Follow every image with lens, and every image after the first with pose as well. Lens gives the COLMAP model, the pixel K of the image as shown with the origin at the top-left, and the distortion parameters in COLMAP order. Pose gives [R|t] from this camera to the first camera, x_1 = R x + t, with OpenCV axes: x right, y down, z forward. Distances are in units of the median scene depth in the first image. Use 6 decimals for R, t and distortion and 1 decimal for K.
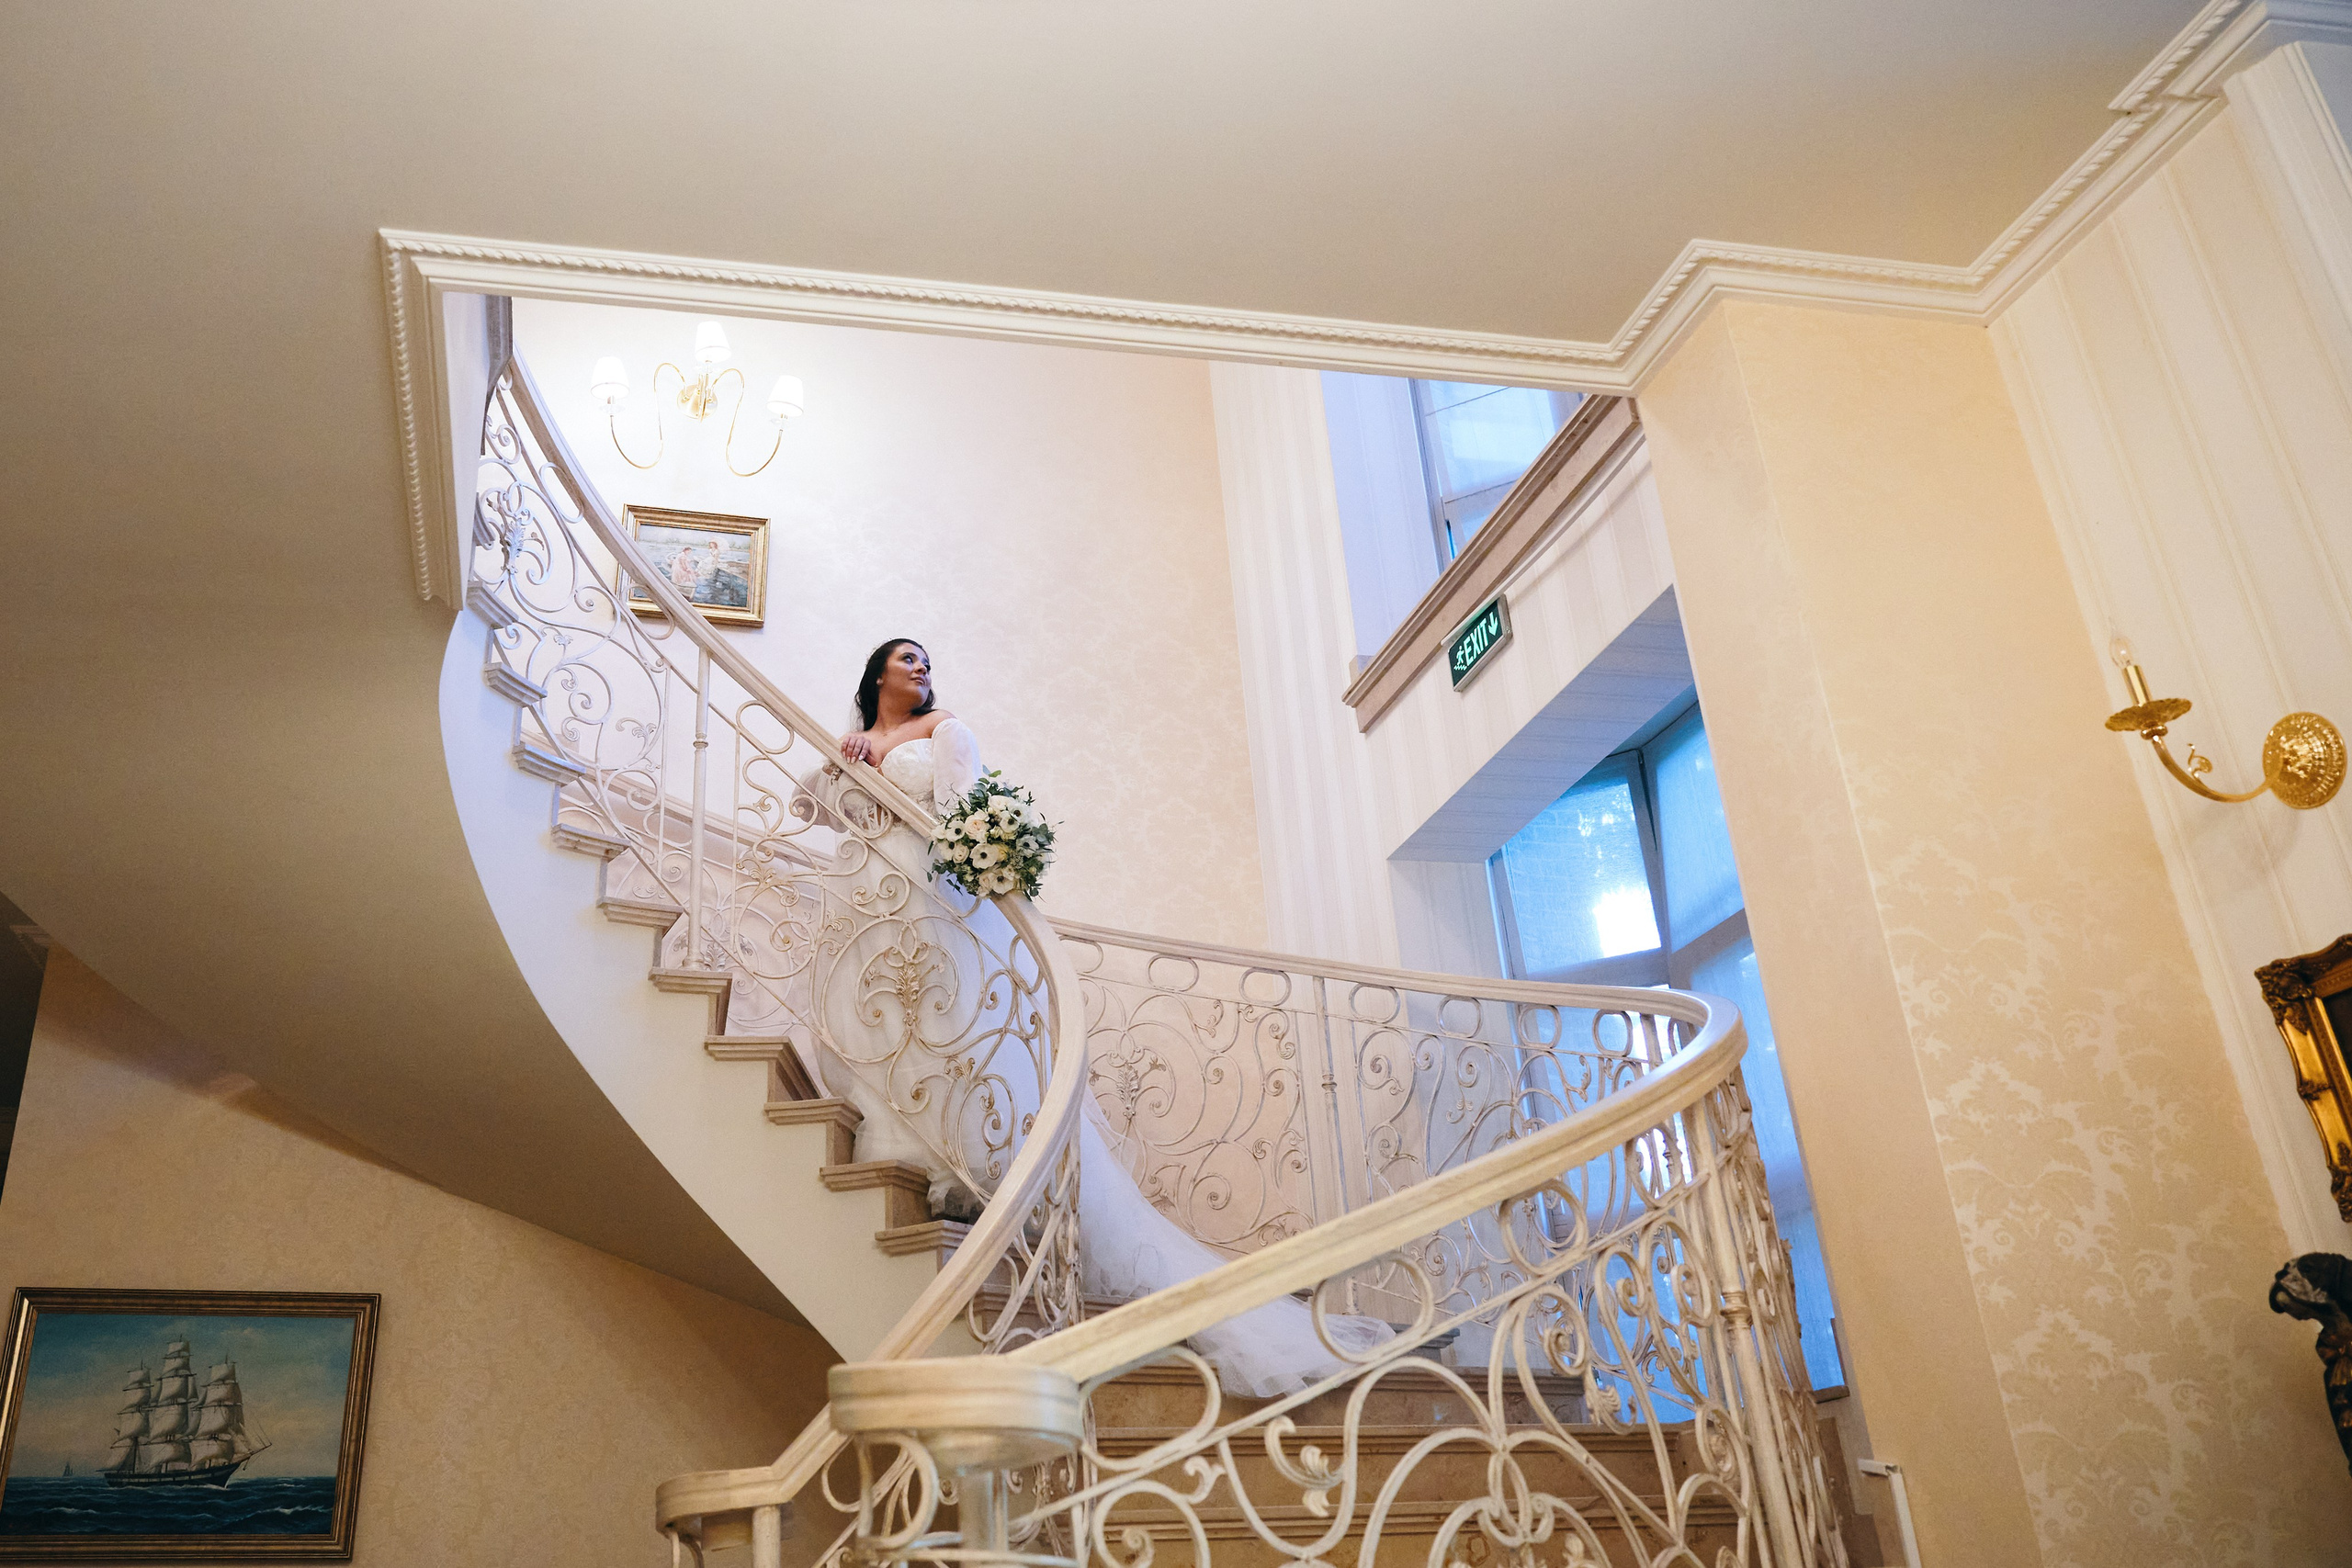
lens RADIAL K [[2323.4, 0, 1175.5], [0, 2323.4, 785.0], [0, 0, 1]] dist [0.014365, 0.000000]
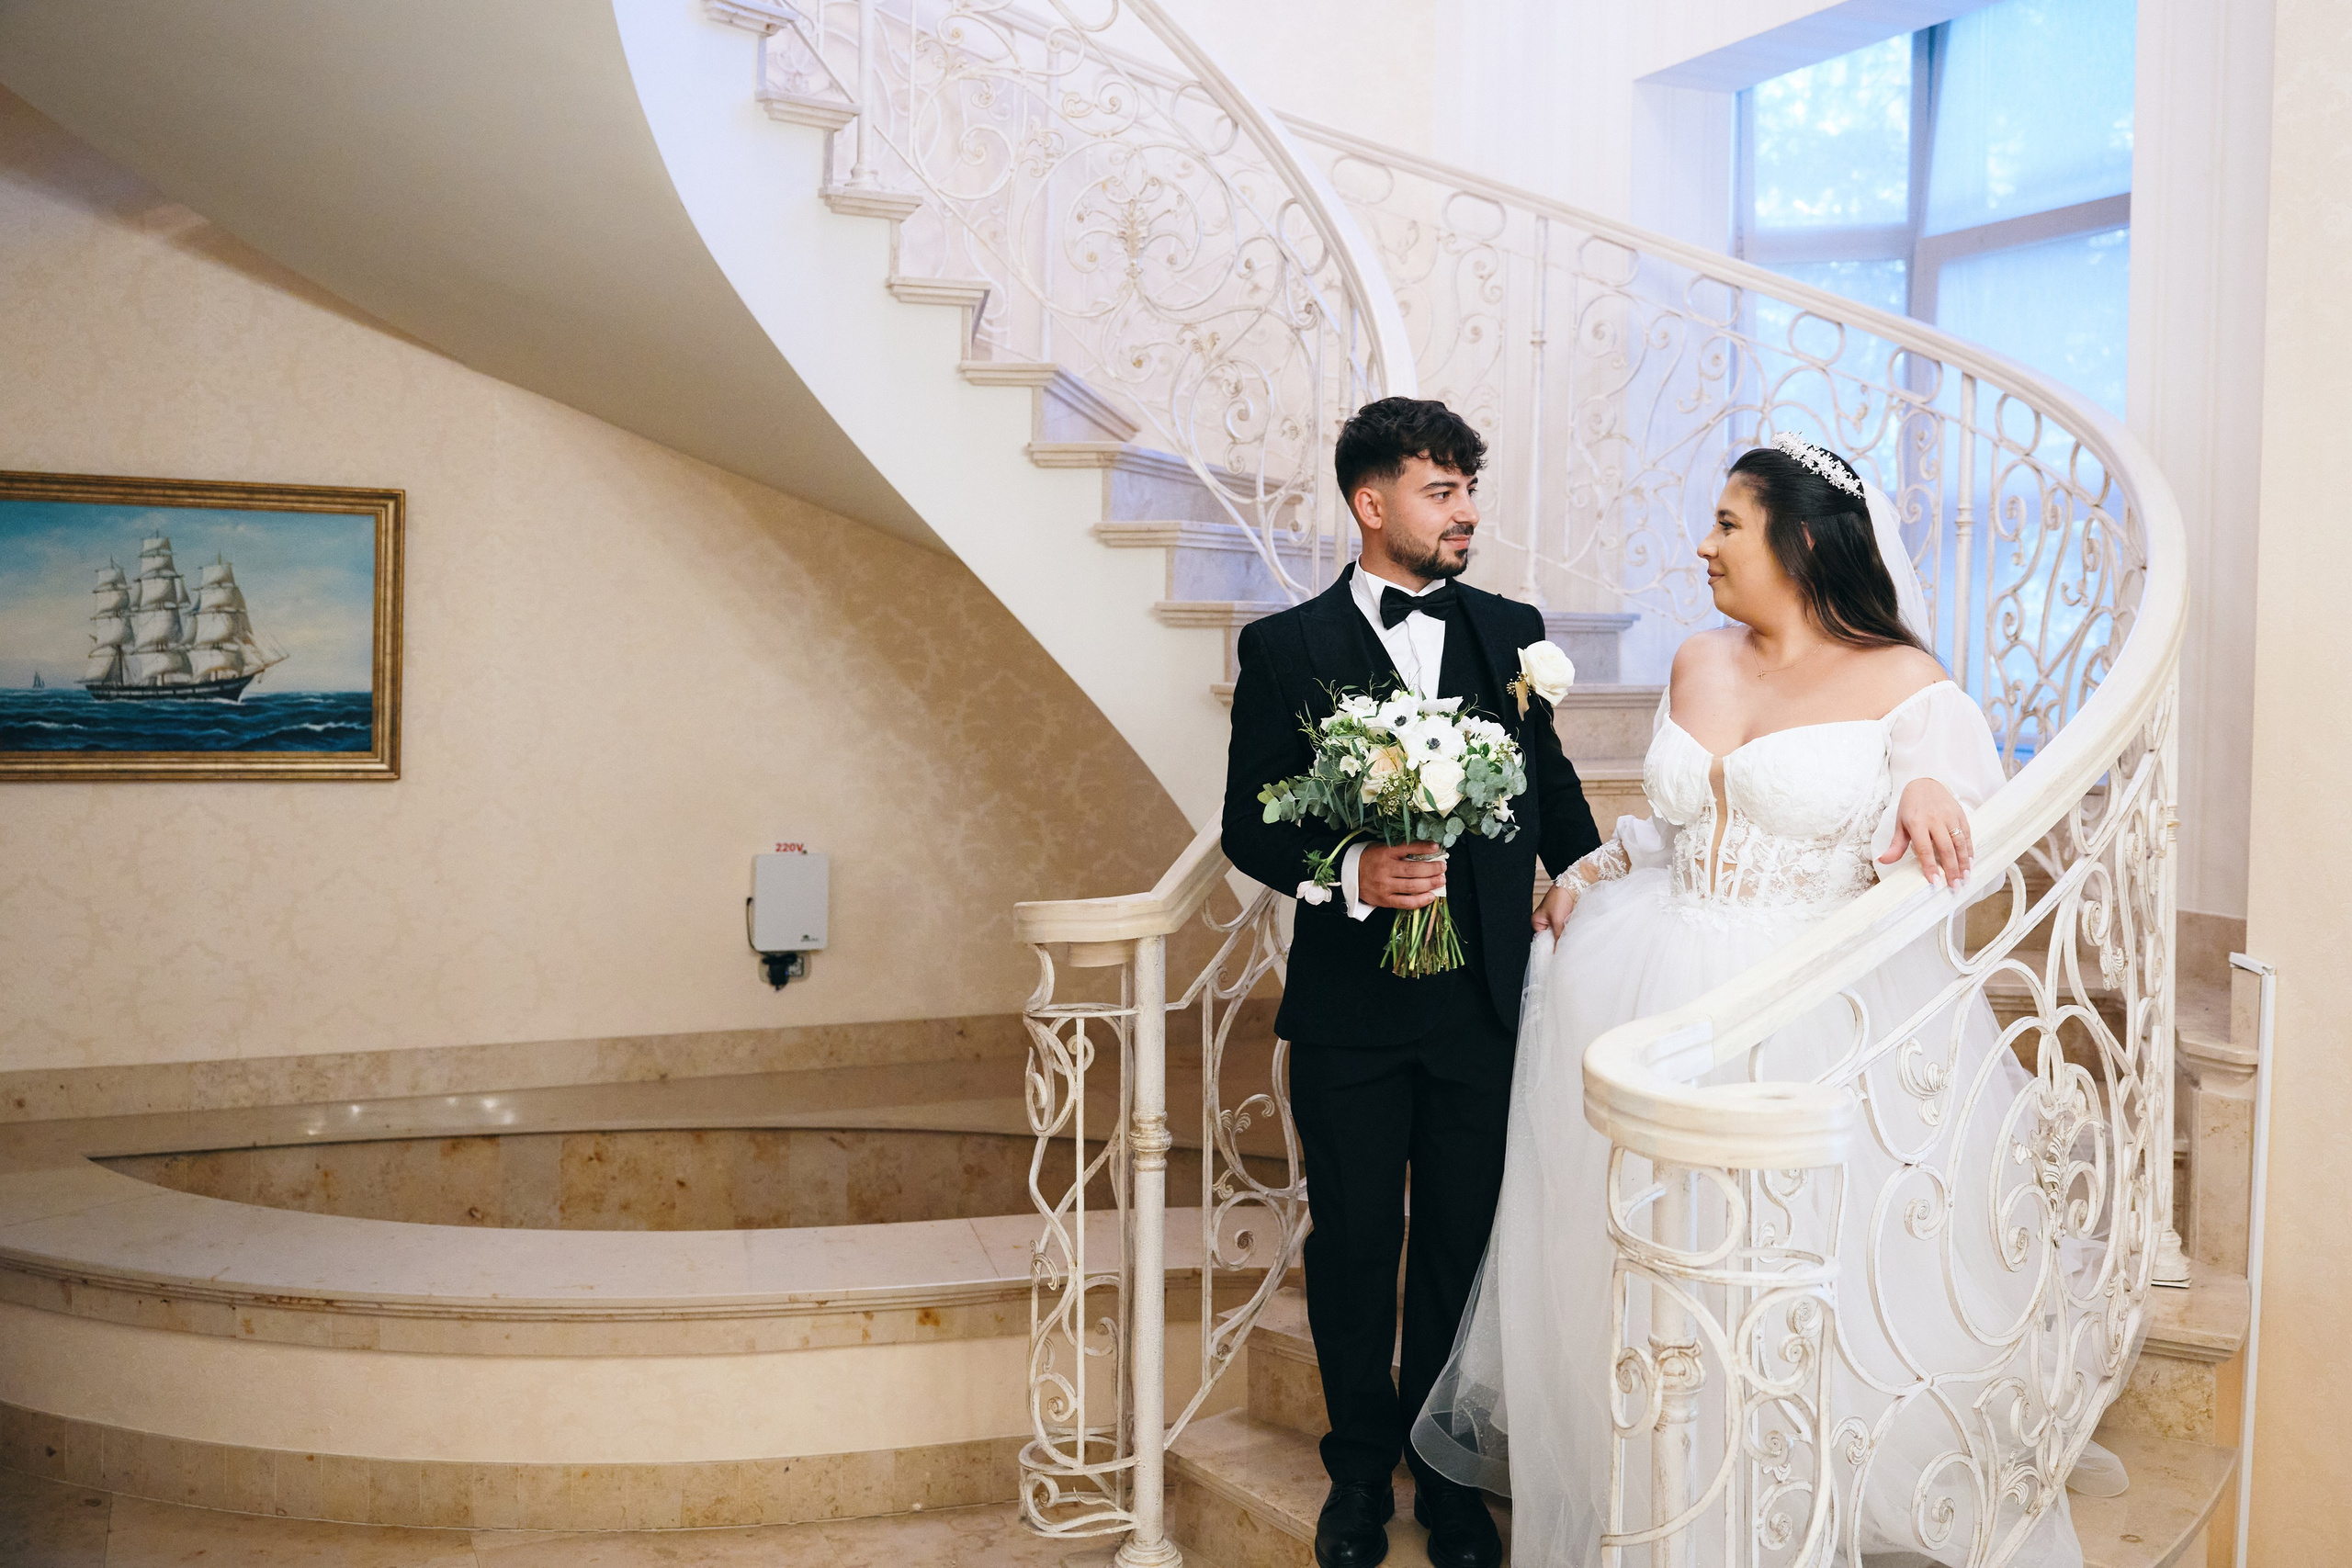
lens RADIAL K [[2536.8, 0, 1176.9], [0, 2536.8, 783.0], [0, 0, 1]] dist [-0.015210, 0.000000]
pose [[0.955341, -0.003065, 0.295490, -0.352151], [-0.155589, 0.844902, 0.511793, -0.204261], [-0.251228, -0.534912, 0.806693, 0.144094]]
